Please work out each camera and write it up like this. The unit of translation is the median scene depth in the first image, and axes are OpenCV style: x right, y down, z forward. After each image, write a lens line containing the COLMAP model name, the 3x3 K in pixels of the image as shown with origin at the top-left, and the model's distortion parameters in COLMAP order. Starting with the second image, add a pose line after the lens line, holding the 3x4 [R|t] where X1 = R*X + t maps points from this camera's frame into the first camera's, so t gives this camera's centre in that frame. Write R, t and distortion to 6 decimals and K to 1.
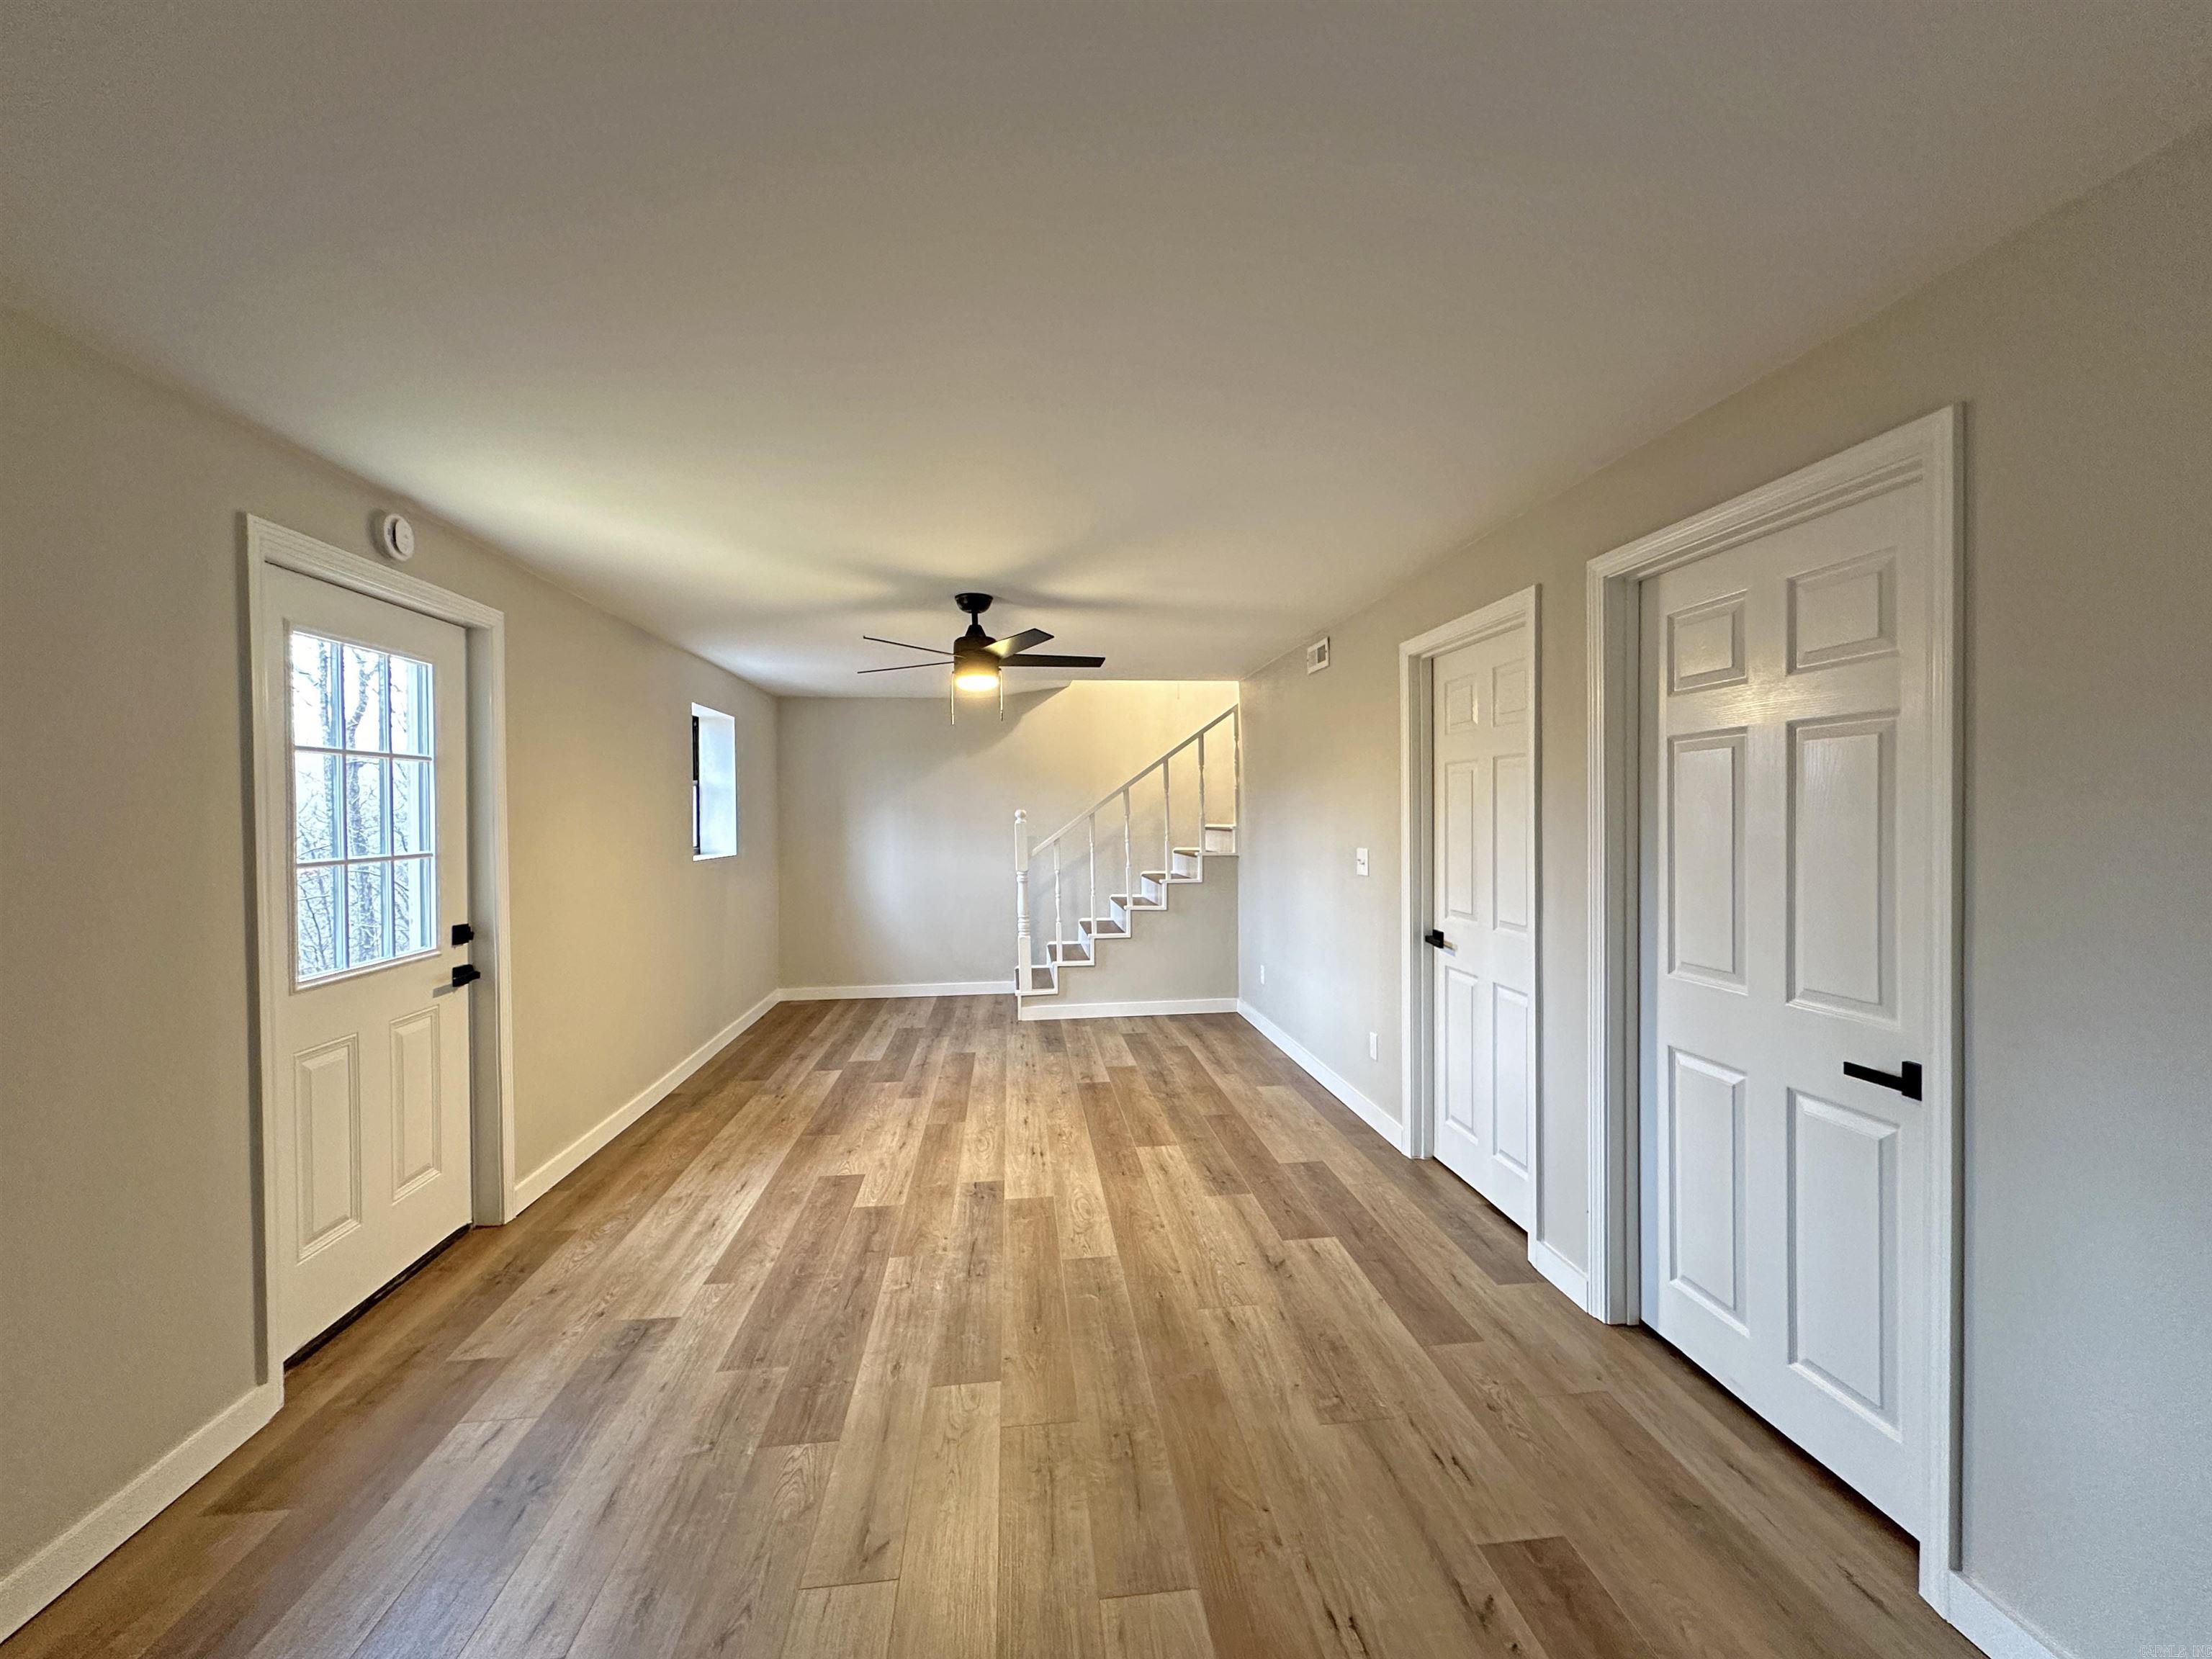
lens RADIAL K [[893.8, 0, 1111.7], [0, 893.8, 818.9], [0, 0, 1]] dist [0.003976, -0.000069]
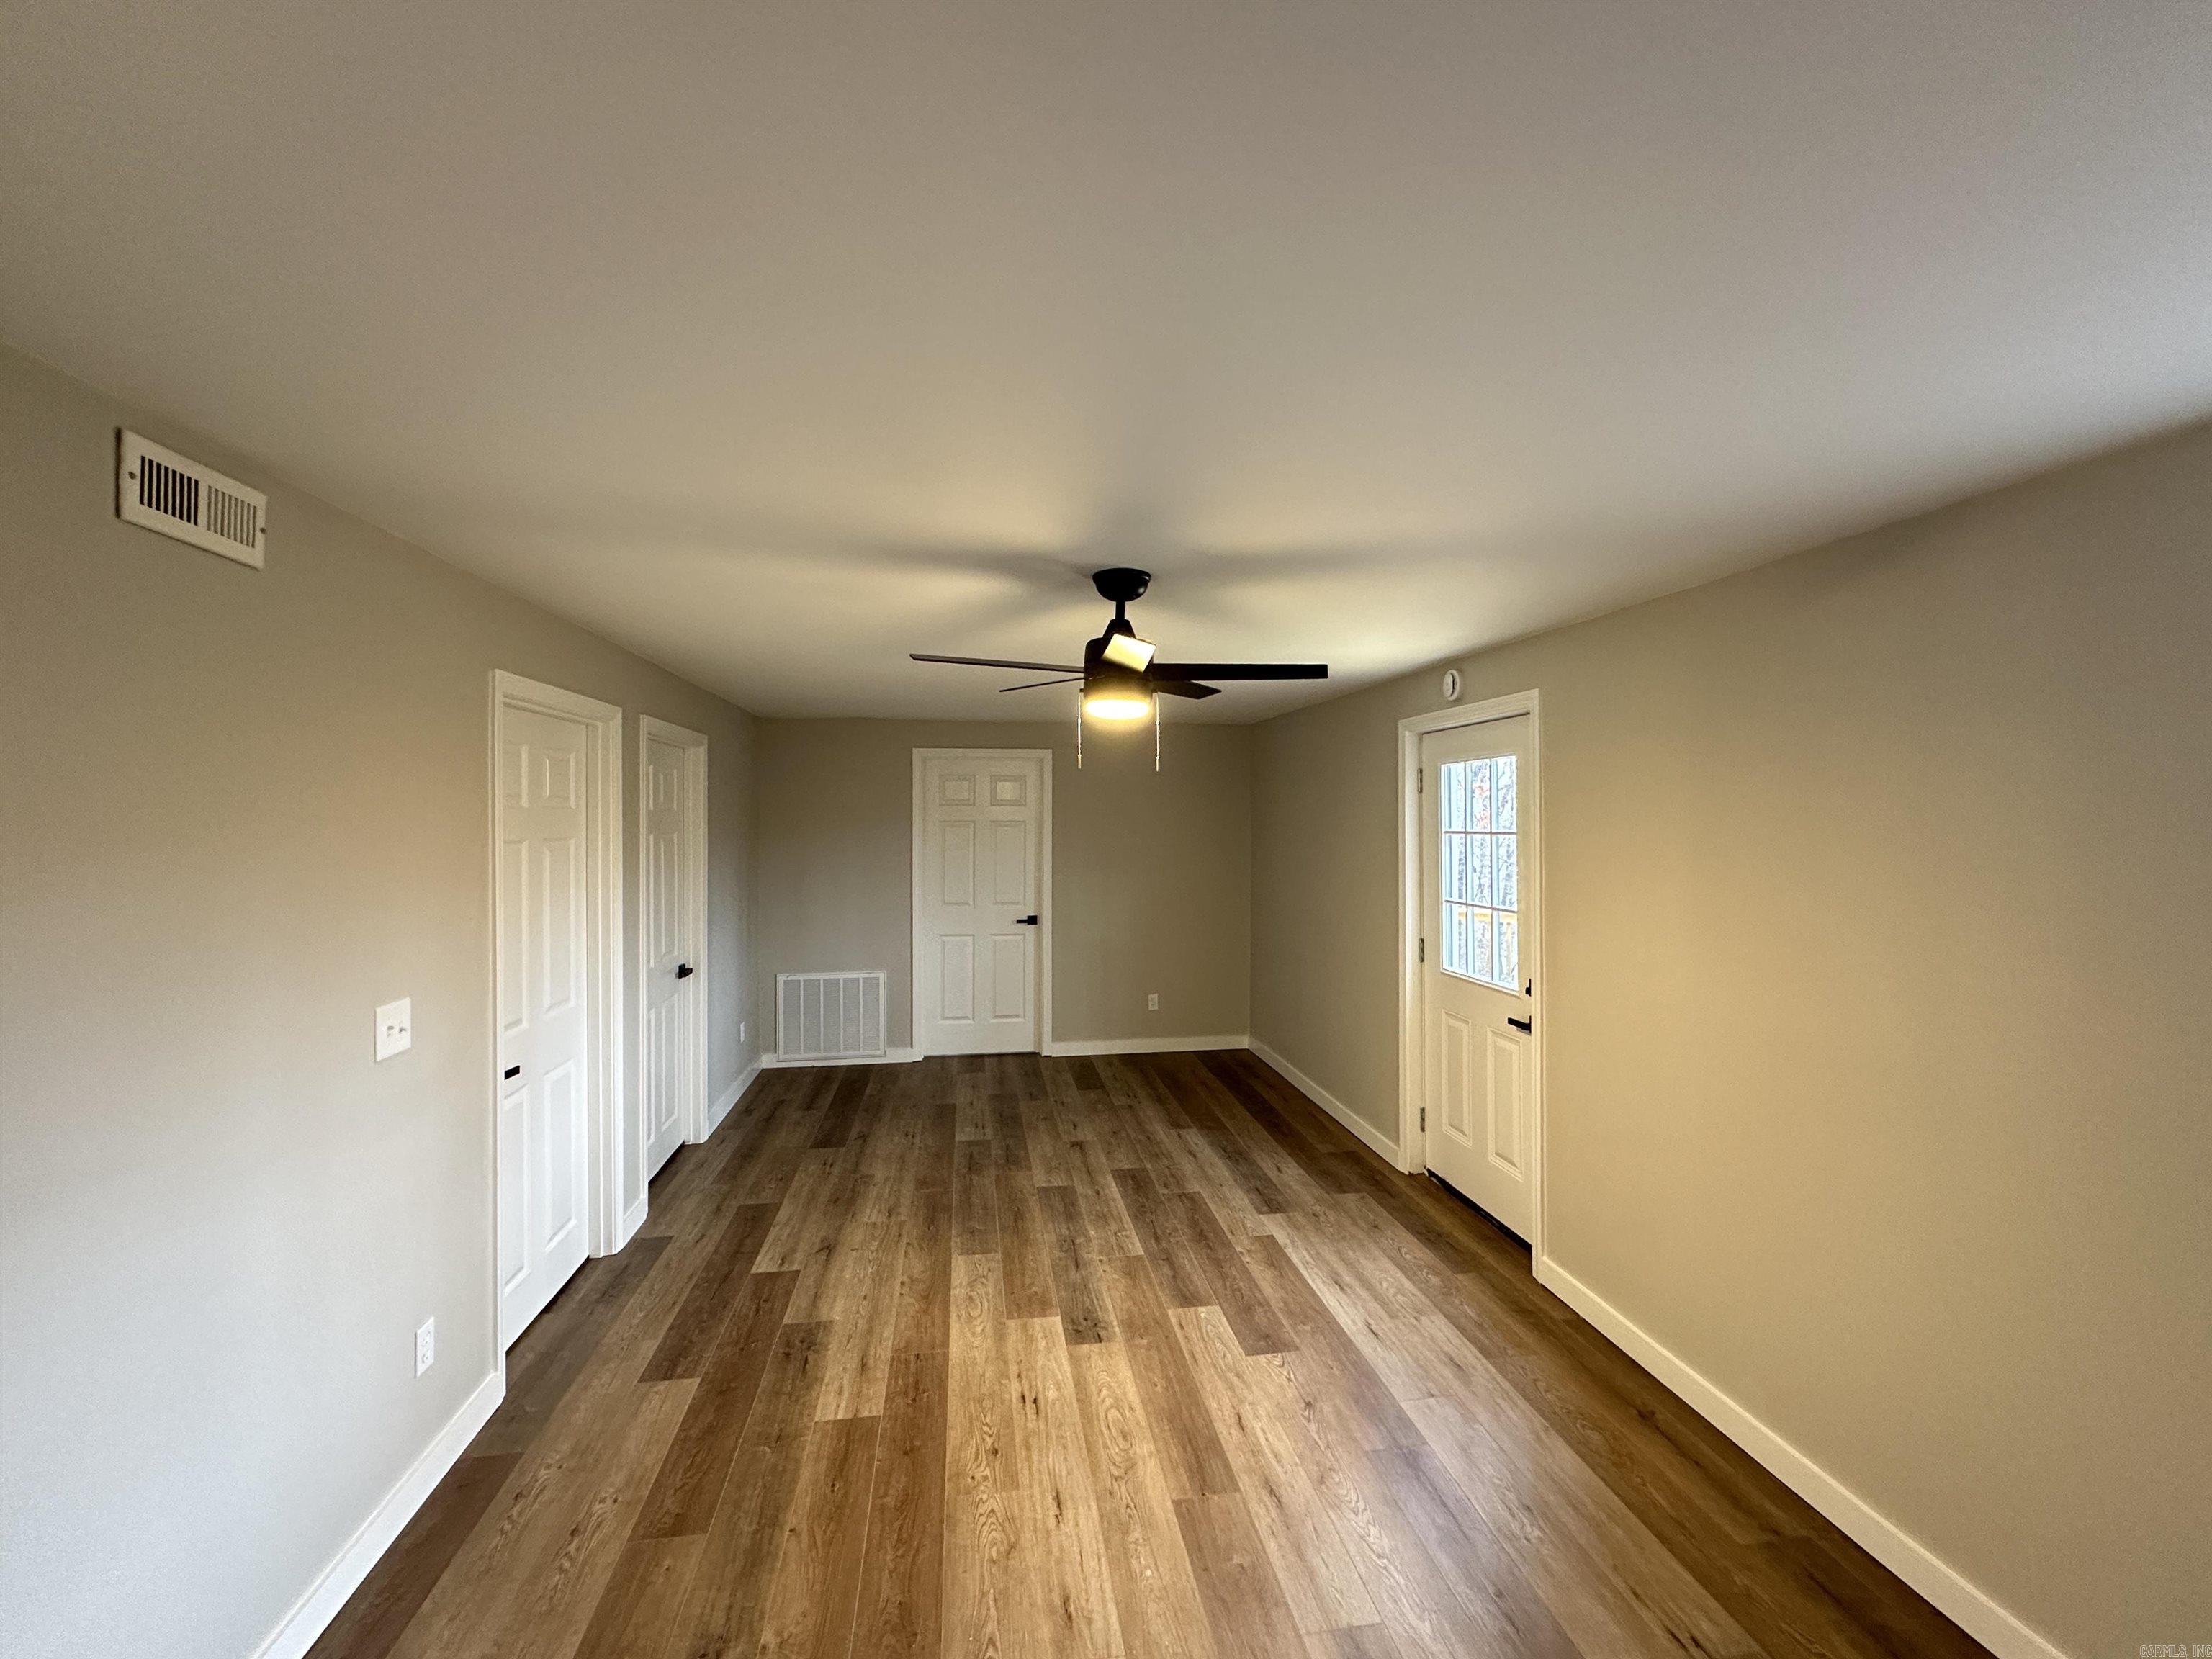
lens RADIAL K [[893.8, 0, 1098.5], [0, 893.8, 820.2], [0, 0, 1]] dist [0.003976, -0.000069]
pose [[-0.999281, 0.009704, -0.036648, -0.145186], [0.009234, 0.999873, 0.012984, -0.102651], [0.036769, 0.012636, -0.999244, 2.130635]]
